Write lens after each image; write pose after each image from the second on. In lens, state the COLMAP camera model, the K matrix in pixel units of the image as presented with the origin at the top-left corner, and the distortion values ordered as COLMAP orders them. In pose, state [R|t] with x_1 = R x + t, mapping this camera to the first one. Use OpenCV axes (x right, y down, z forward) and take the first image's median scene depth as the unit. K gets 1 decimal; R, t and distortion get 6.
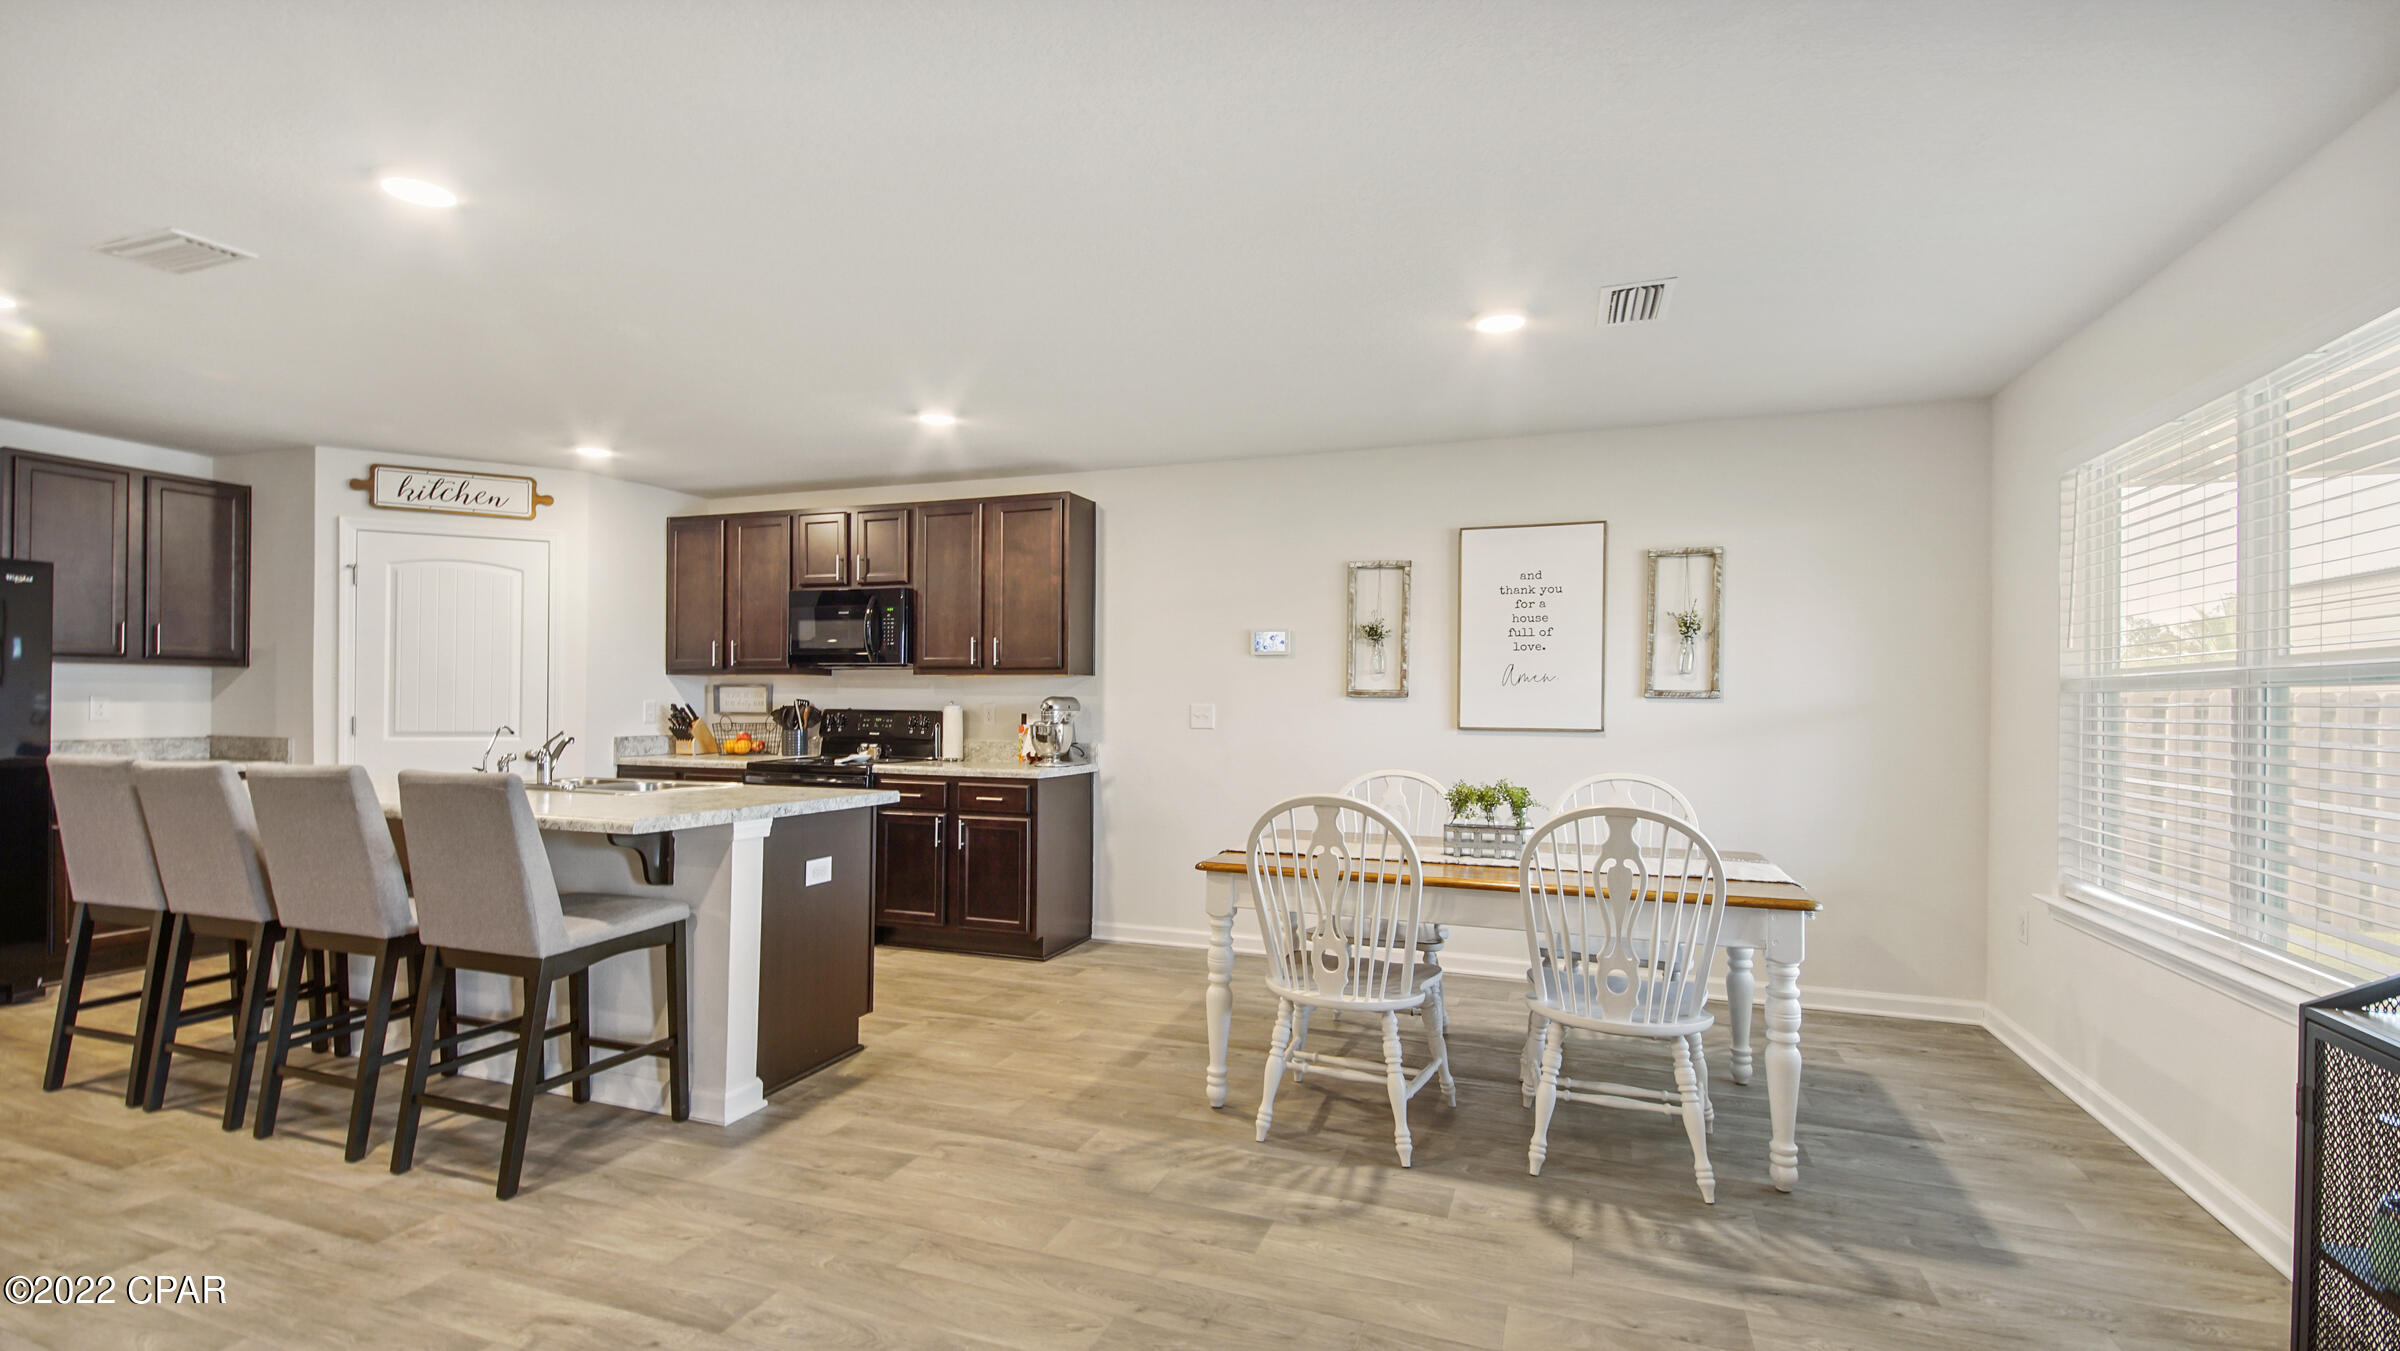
lens RADIAL K [[1073.0, 0, 1213.8], [0, 1073.0, 690.6], [0, 0, 1]] dist [-0.015964, -0.000114]
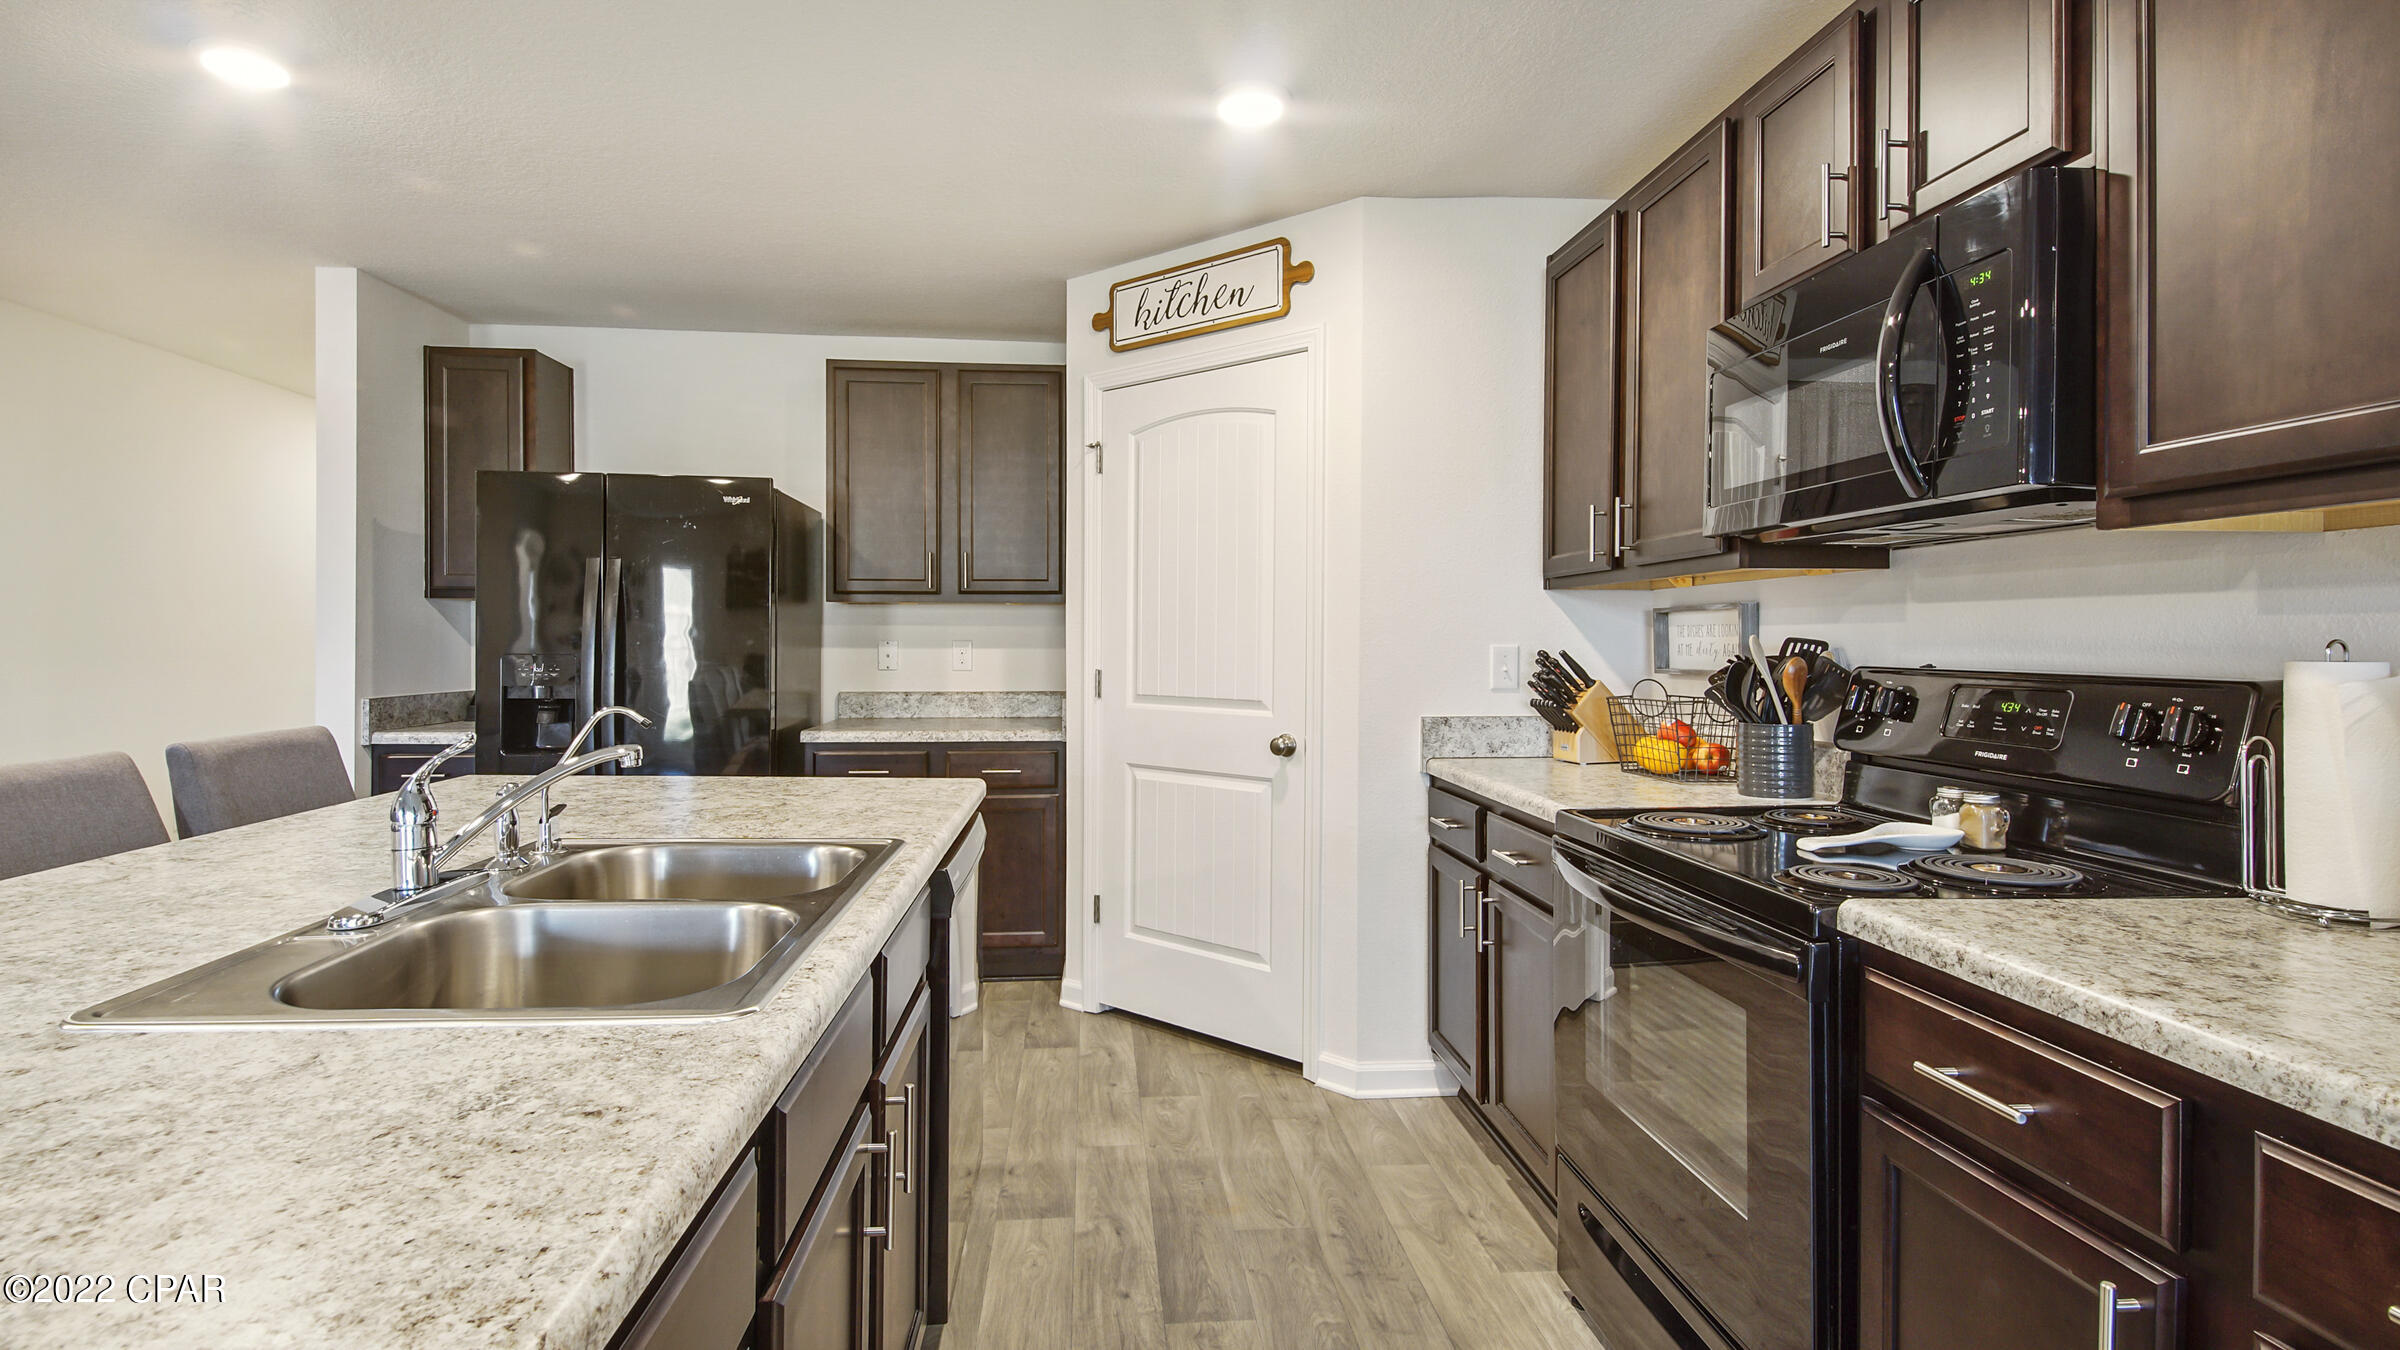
lens RADIAL K [[1113.9, 0, 1197.8], [0, 1113.9, 630.3], [0, 0, 1]] dist [0.024989, -0.026443]
pose [[0.412549, -0.016370, -0.910788, -0.135462], [0.011253, 0.999854, -0.012873, 0.008485], [0.910866, -0.004938, 0.412673, 0.708652]]
